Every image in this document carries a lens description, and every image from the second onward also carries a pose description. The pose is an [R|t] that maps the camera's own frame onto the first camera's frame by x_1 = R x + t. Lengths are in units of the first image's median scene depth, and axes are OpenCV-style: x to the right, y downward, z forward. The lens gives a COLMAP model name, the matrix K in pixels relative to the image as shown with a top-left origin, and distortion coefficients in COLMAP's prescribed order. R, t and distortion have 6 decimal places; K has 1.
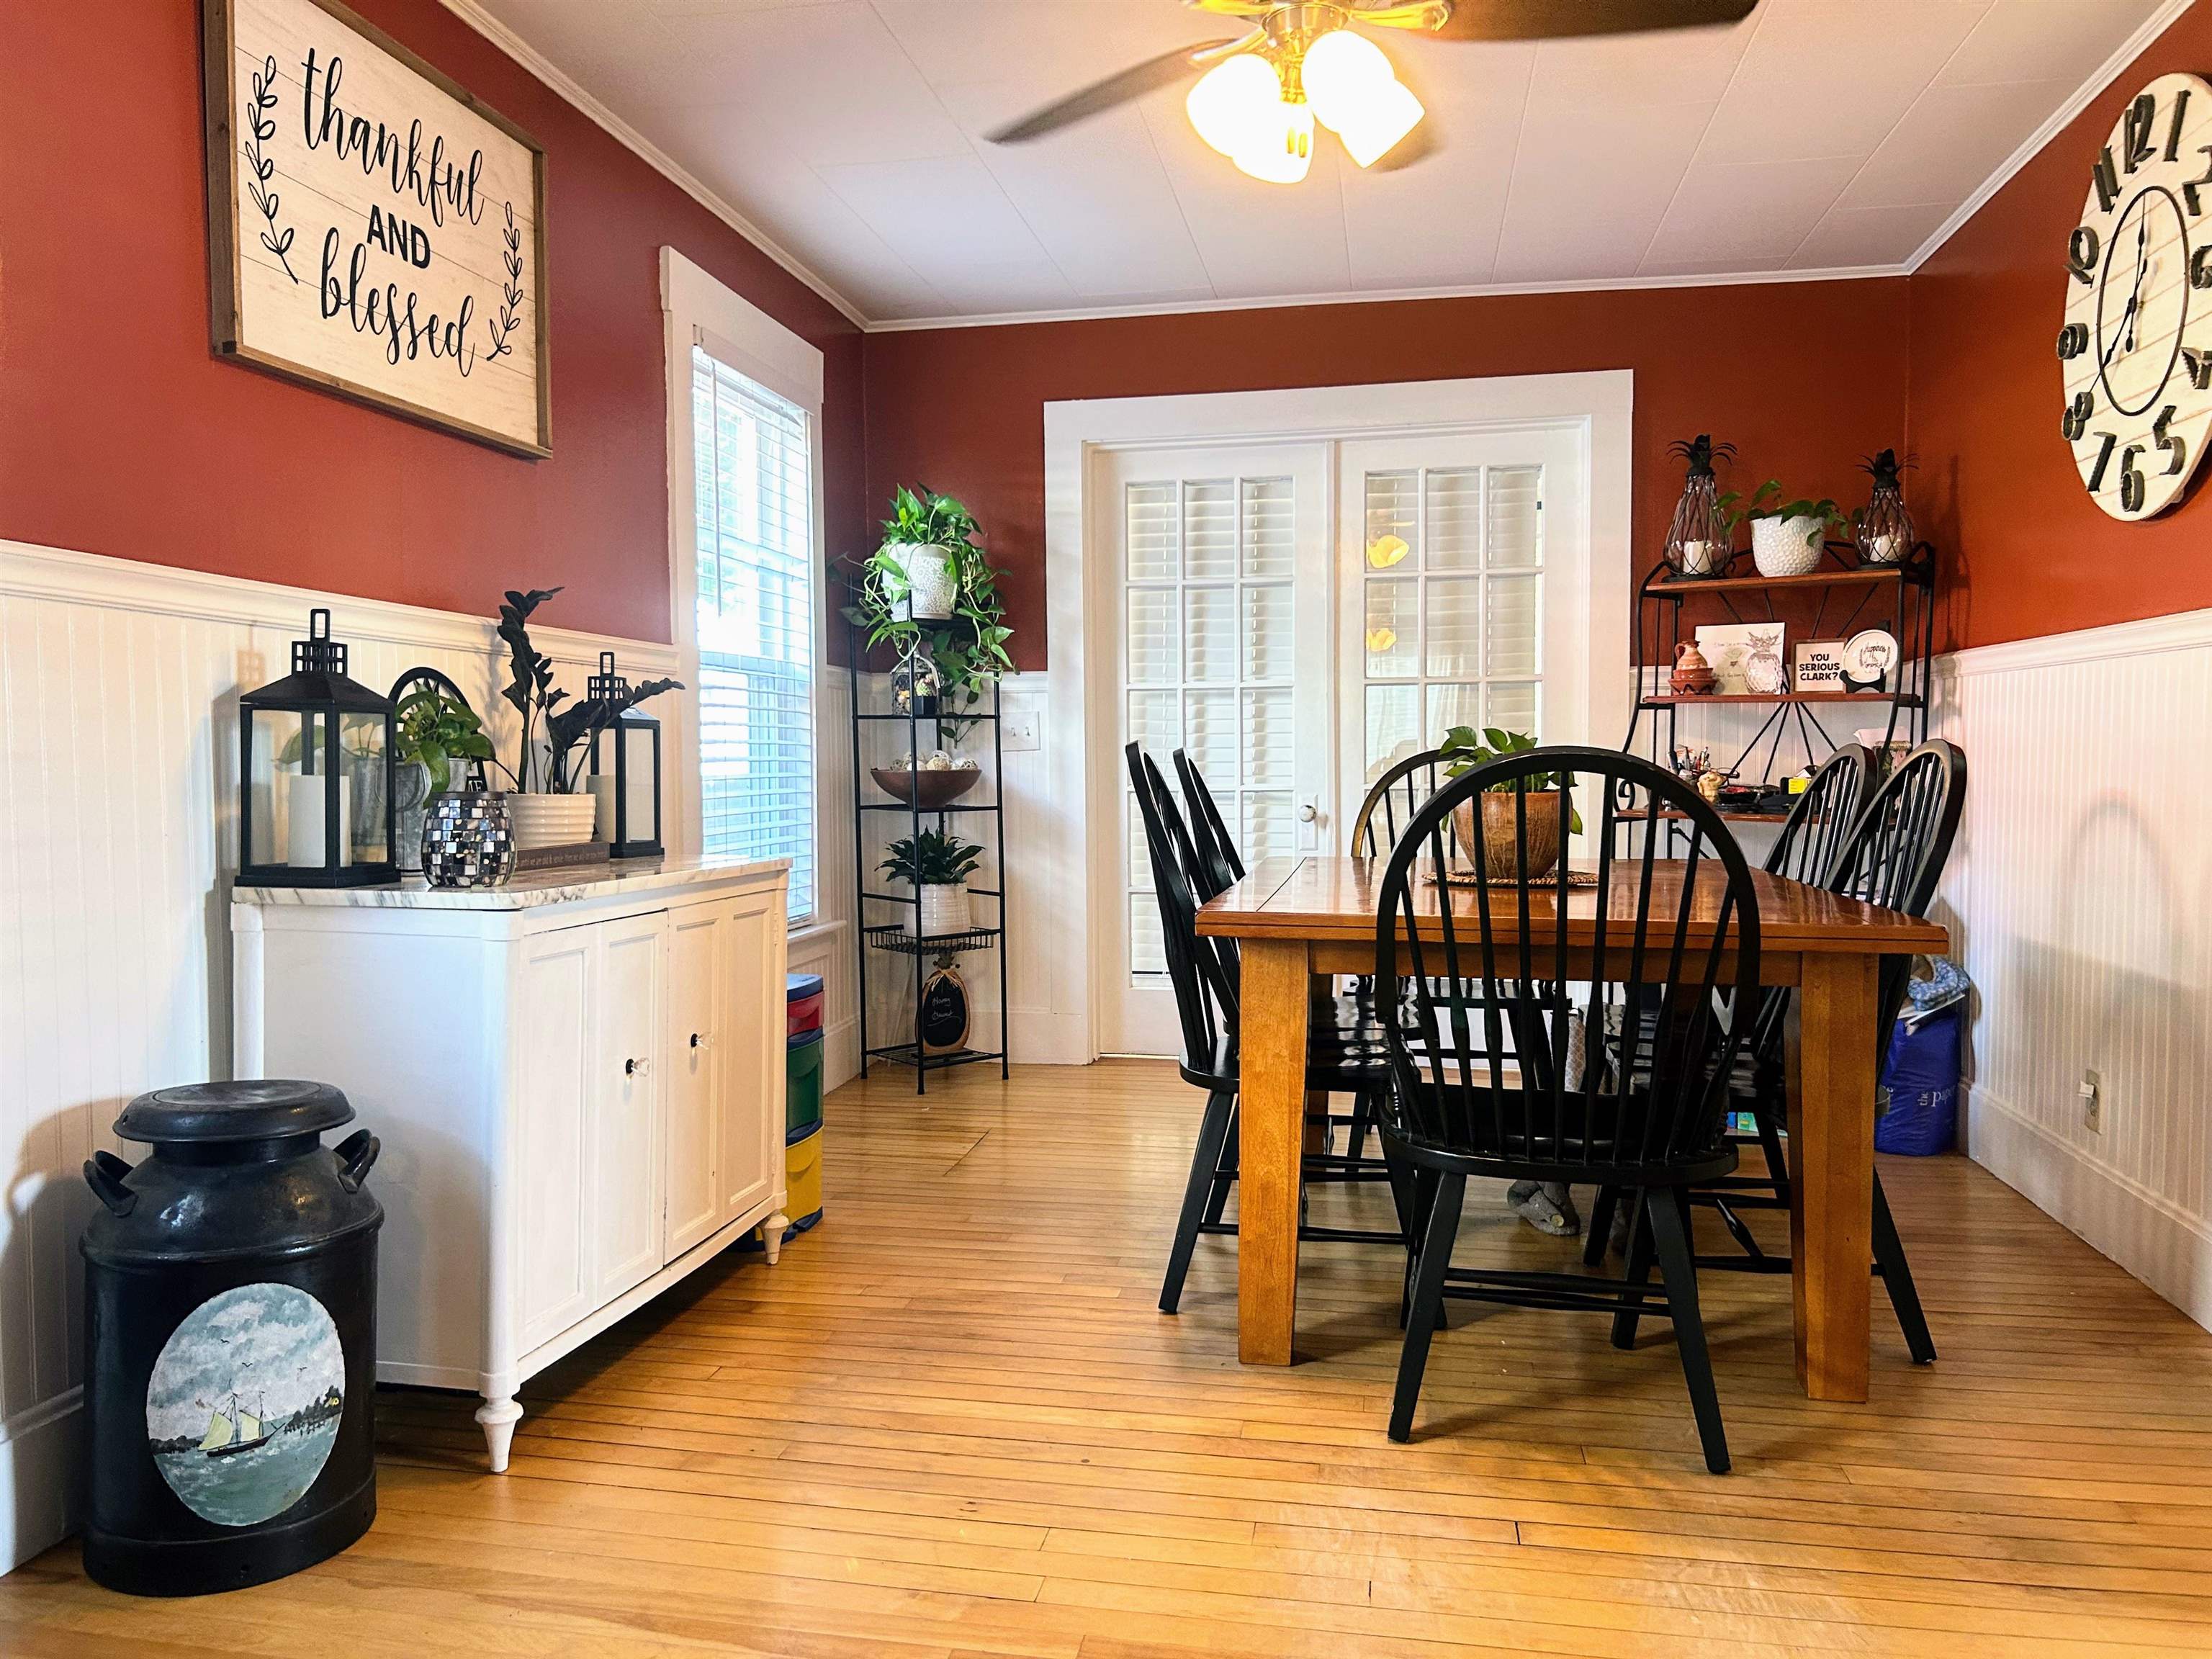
lens RADIAL K [[1670.0, 0, 1093.4], [0, 1670.0, 838.3], [0, 0, 1]] dist [0.020281, -0.012656]
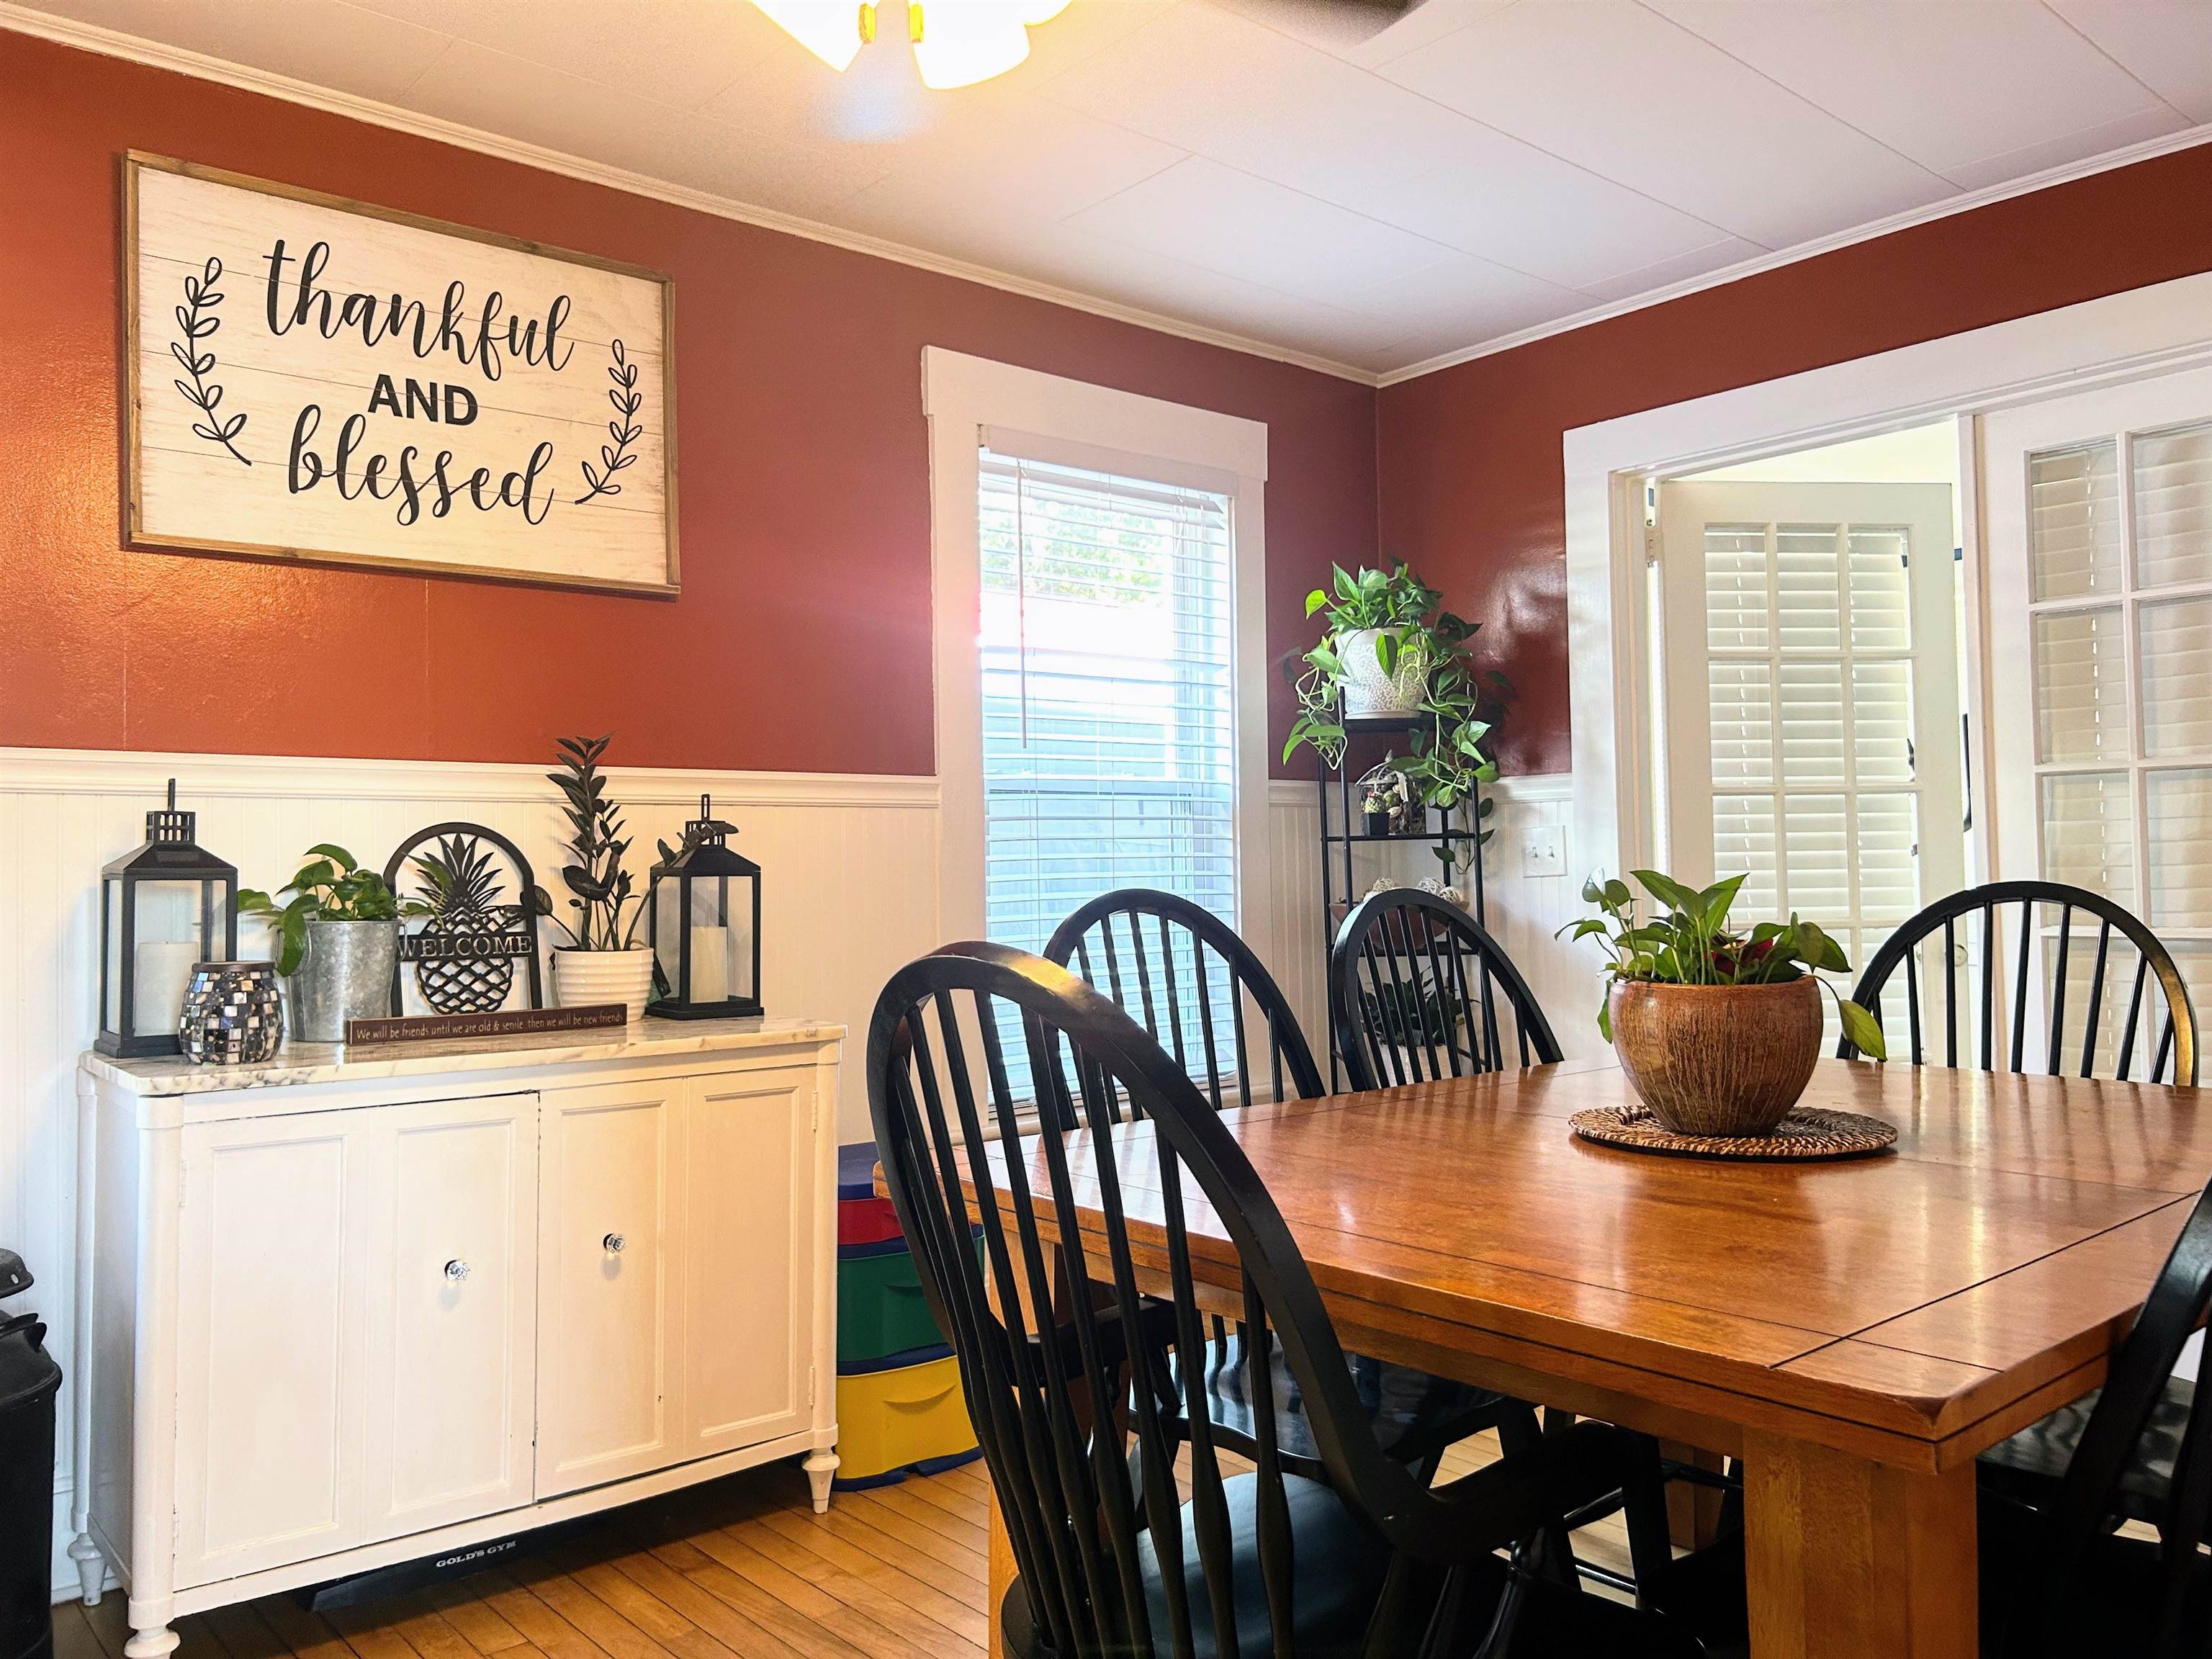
lens RADIAL K [[1670.0, 0, 1084.7], [0, 1670.0, 827.0], [0, 0, 1]] dist [0.020281, -0.012656]
pose [[0.778820, -0.022408, -0.626847, 0.467164], [-0.017776, 0.998172, -0.057768, -0.044995], [0.626996, 0.056134, 0.776998, 0.428769]]
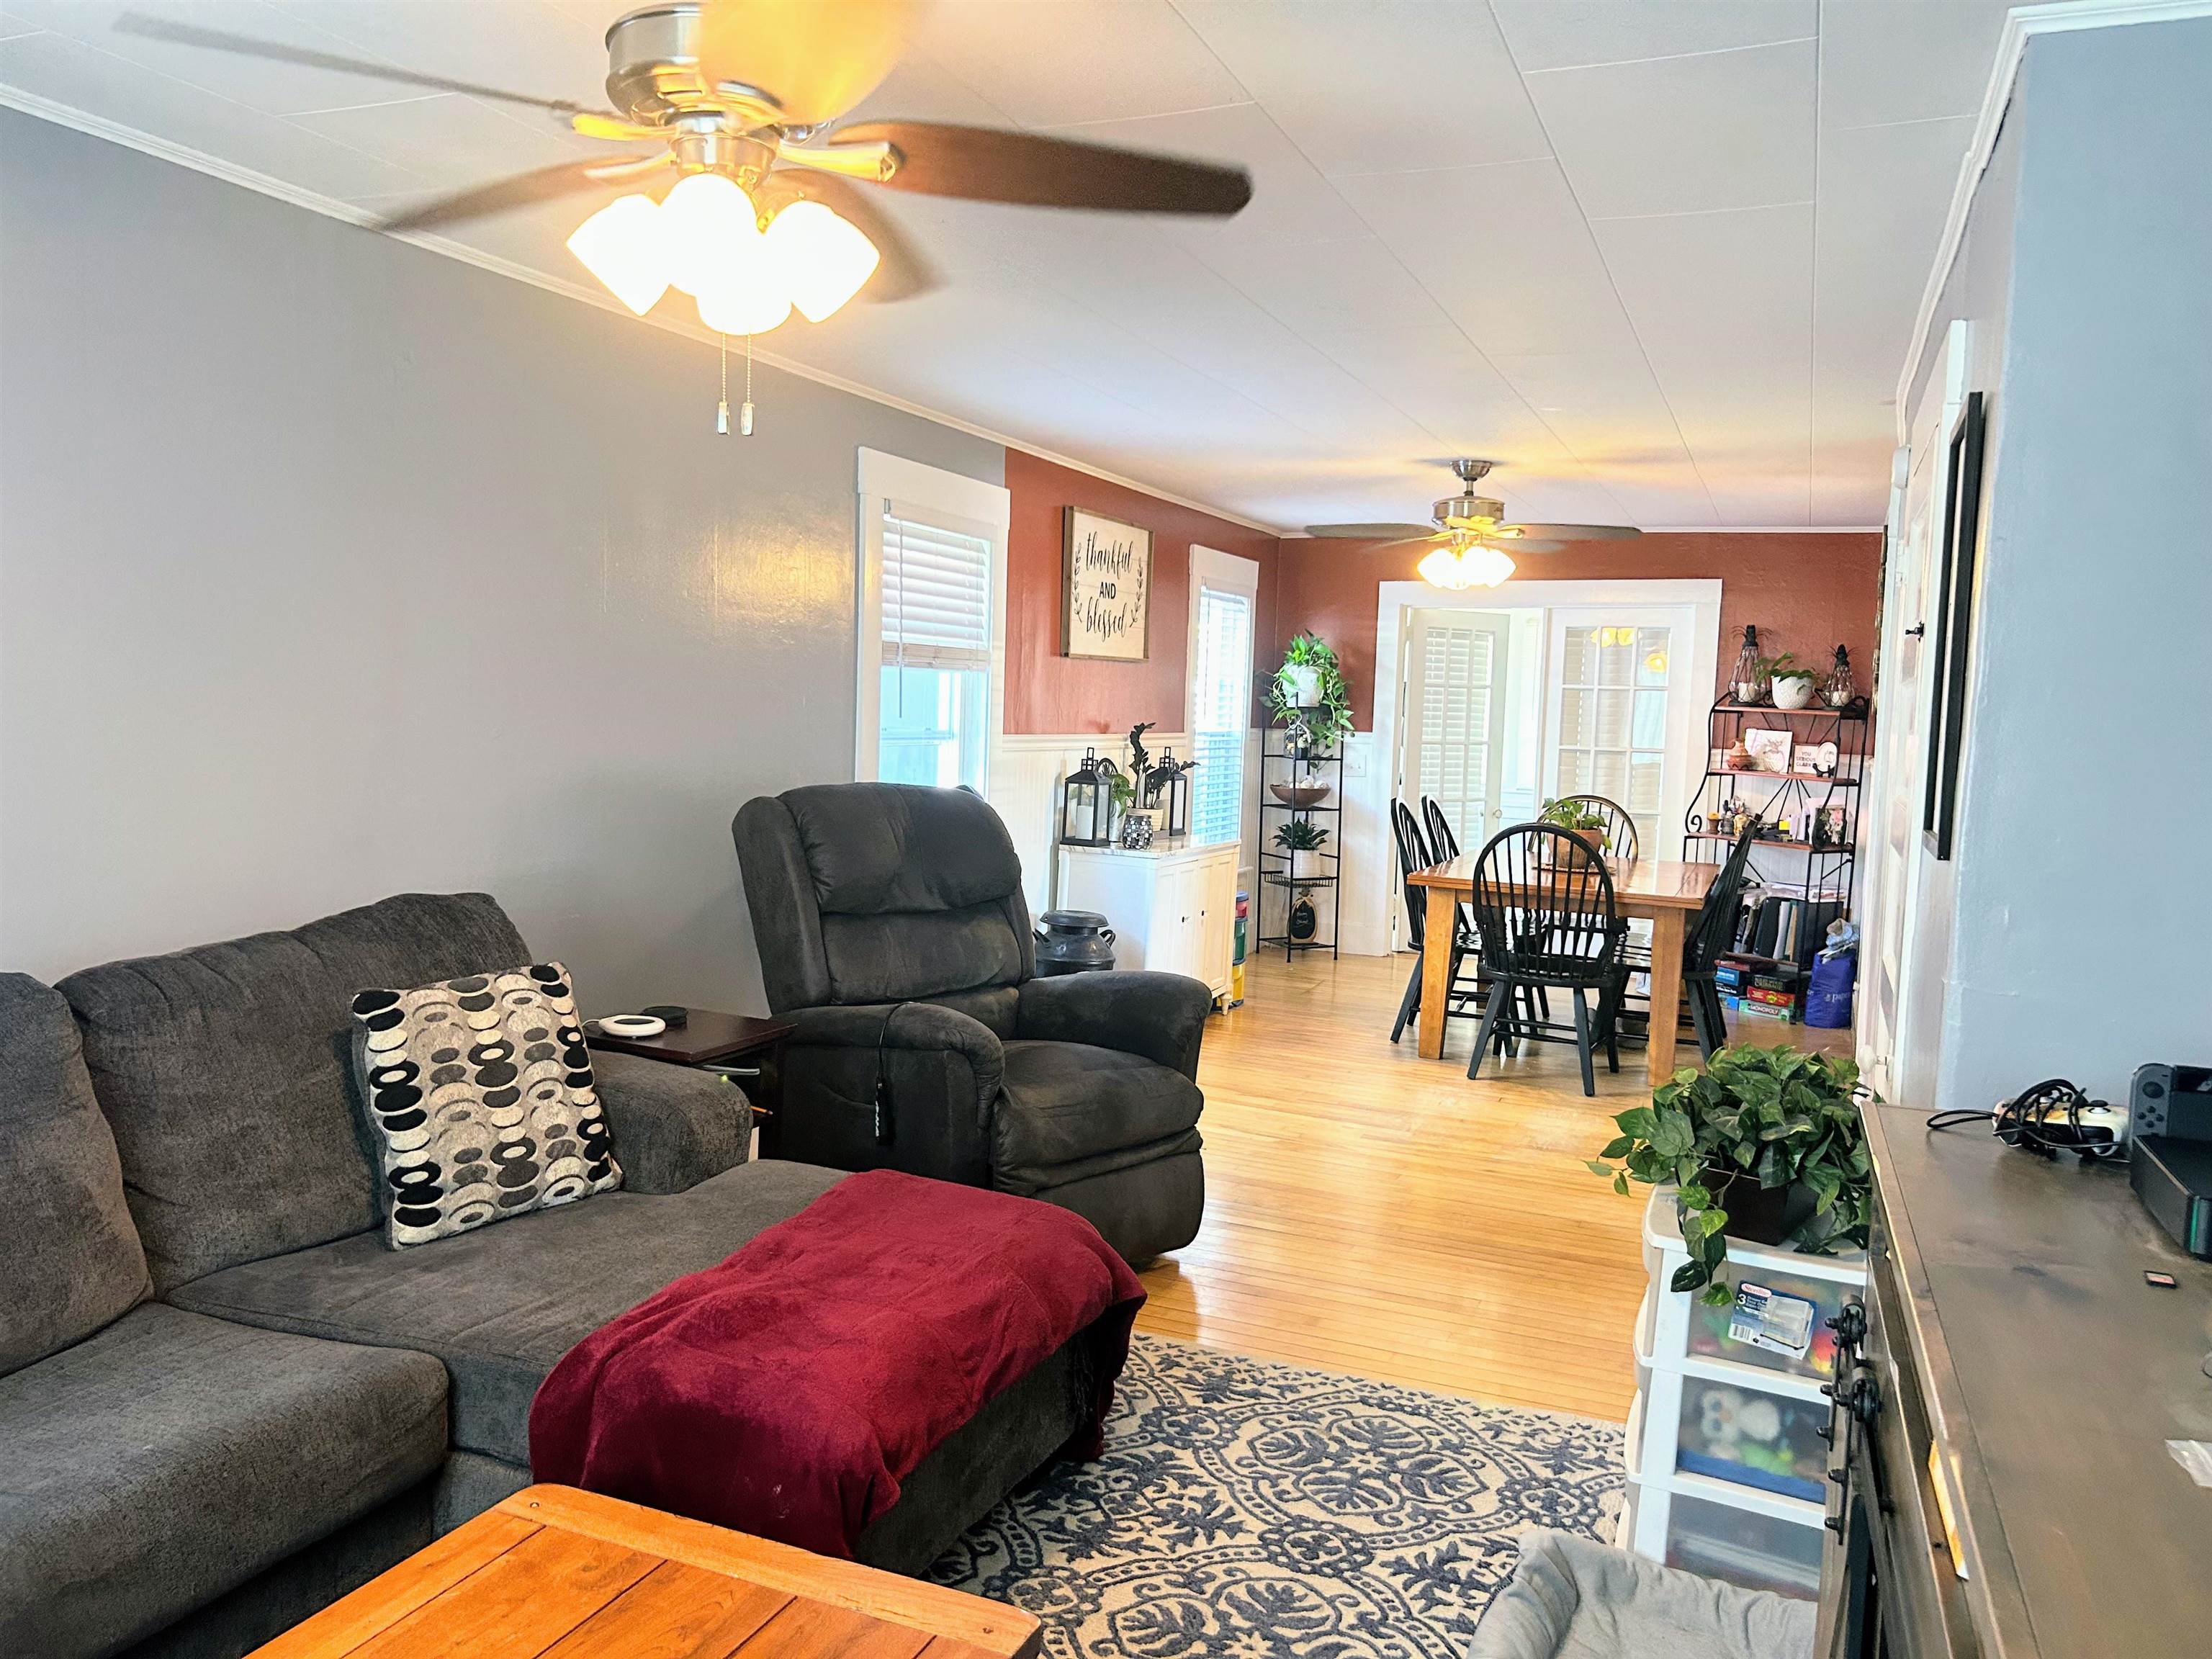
lens RADIAL K [[1670.0, 0, 1062.9], [0, 1670.0, 834.6], [0, 0, 1]] dist [0.020281, -0.012656]
pose [[0.972061, 0.056874, -0.227734, 0.104591], [-0.049450, 0.998047, 0.038182, -0.073303], [0.229461, -0.025854, 0.972974, -1.329624]]
